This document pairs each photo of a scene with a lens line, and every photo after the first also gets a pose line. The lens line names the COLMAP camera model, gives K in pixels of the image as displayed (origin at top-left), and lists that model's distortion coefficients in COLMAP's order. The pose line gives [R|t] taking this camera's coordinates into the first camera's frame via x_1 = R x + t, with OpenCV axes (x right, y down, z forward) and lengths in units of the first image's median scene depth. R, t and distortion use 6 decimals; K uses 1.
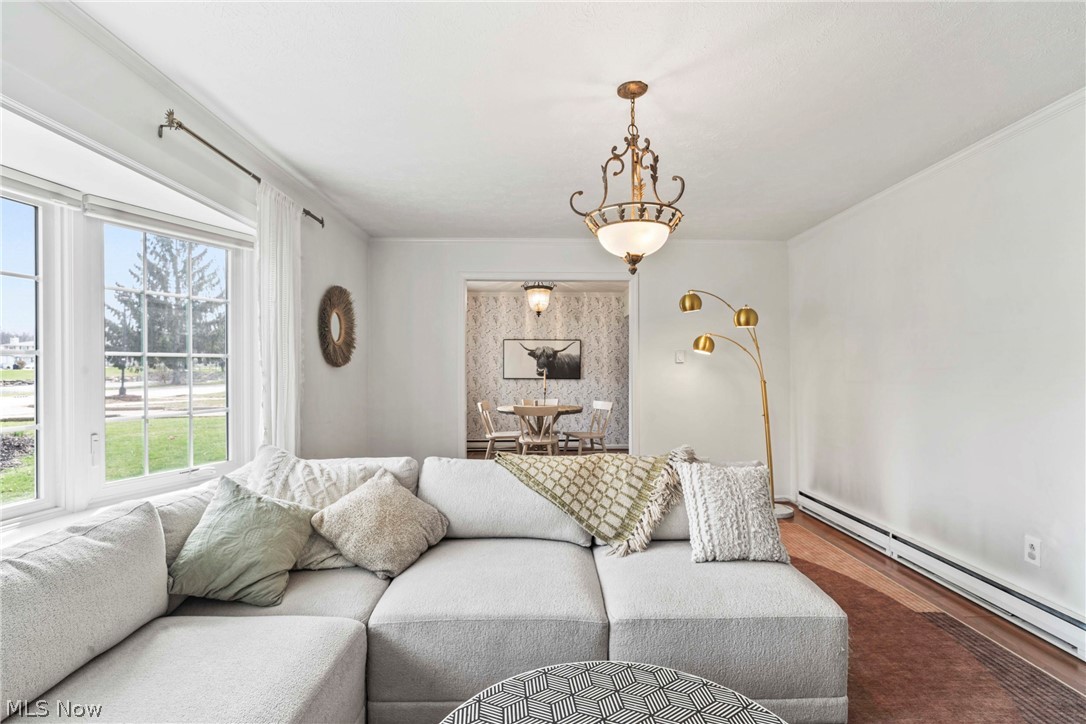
lens RADIAL K [[523.2, 0, 544.1], [0, 523.2, 368.0], [0, 0, 1]] dist [-0.012308, 0.000087]
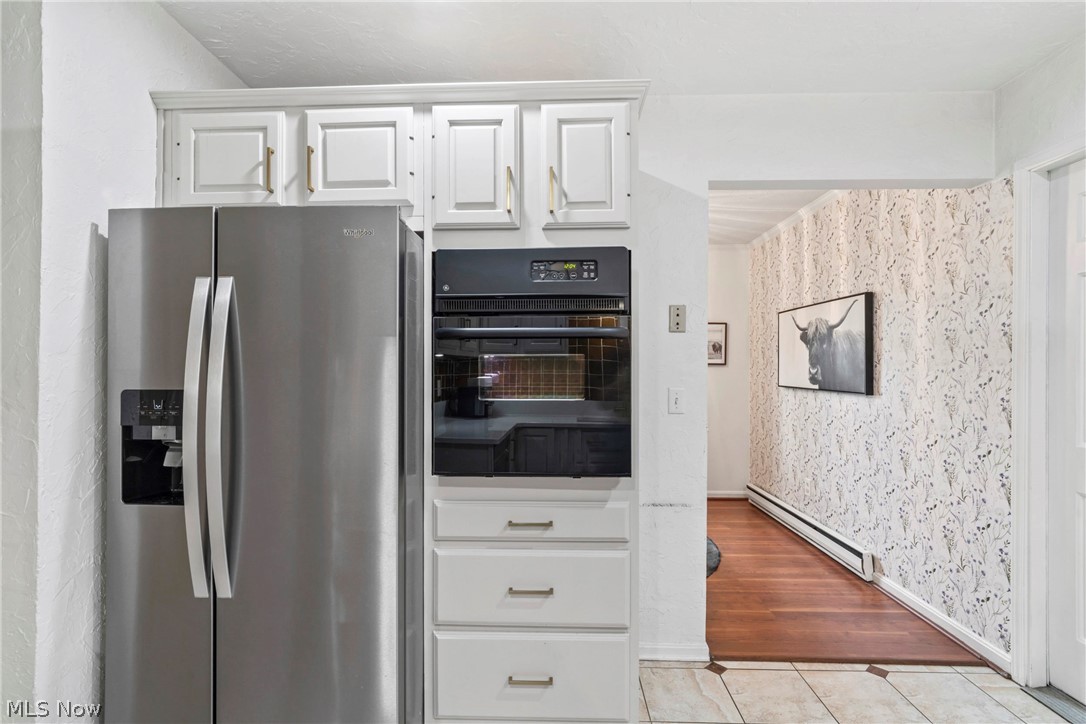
lens RADIAL K [[514.6, 0, 542.9], [0, 514.6, 353.7], [0, 0, 1]] dist [-0.003512, 0.000256]
pose [[-0.061119, -0.026211, -0.997786, 0.459006], [0.004078, 0.999640, -0.026510, -0.000045], [0.998122, -0.005689, -0.060990, 0.793949]]
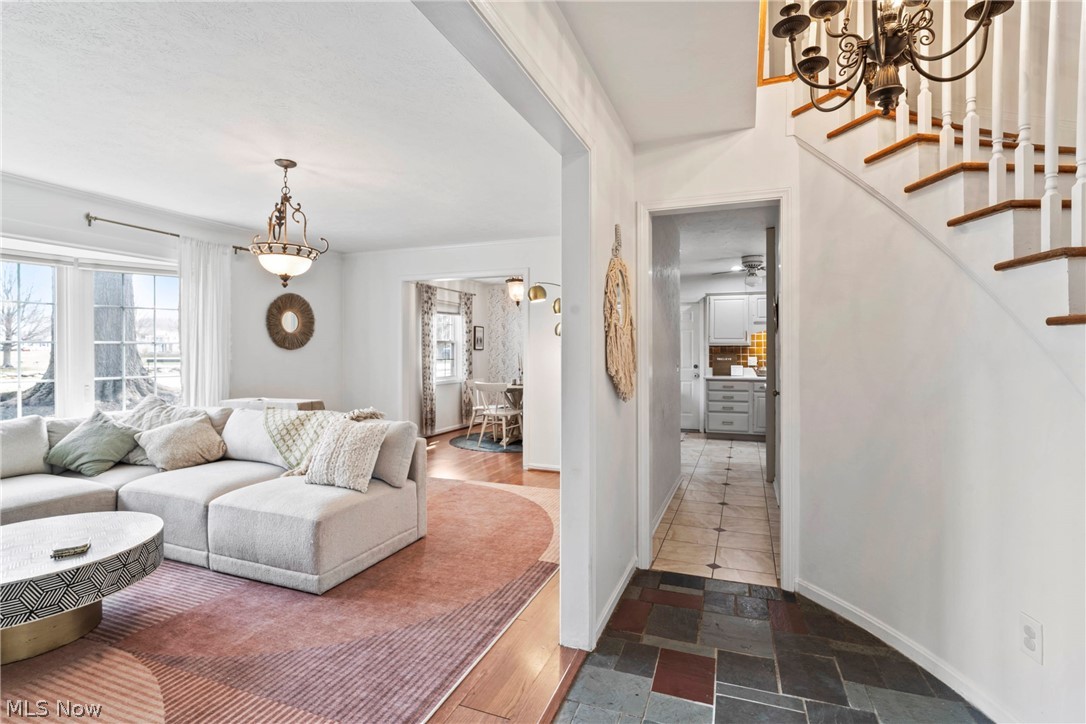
lens RADIAL K [[514.6, 0, 542.9], [0, 514.6, 353.7], [0, 0, 1]] dist [-0.003512, 0.000256]
pose [[0.923752, 0.003032, -0.382980, 0.386496], [-0.001016, 0.999985, 0.005468, 0.000017], [0.382990, -0.004662, 0.923741, -0.020328]]
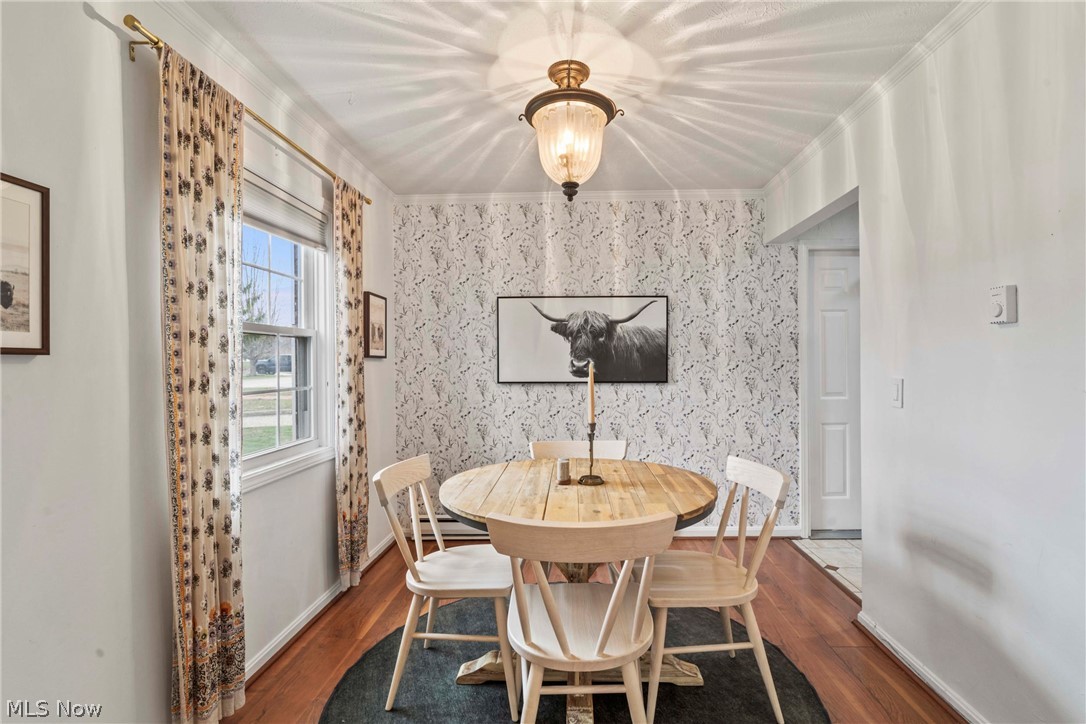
lens RADIAL K [[516.7, 0, 552.3], [0, 516.7, 364.2], [0, 0, 1]] dist [-0.003075, -0.000005]
pose [[0.998011, -0.007880, -0.062548, -0.001987], [0.008448, 0.999925, 0.008821, 0.000252], [0.062474, -0.009332, 0.998003, 0.553406]]
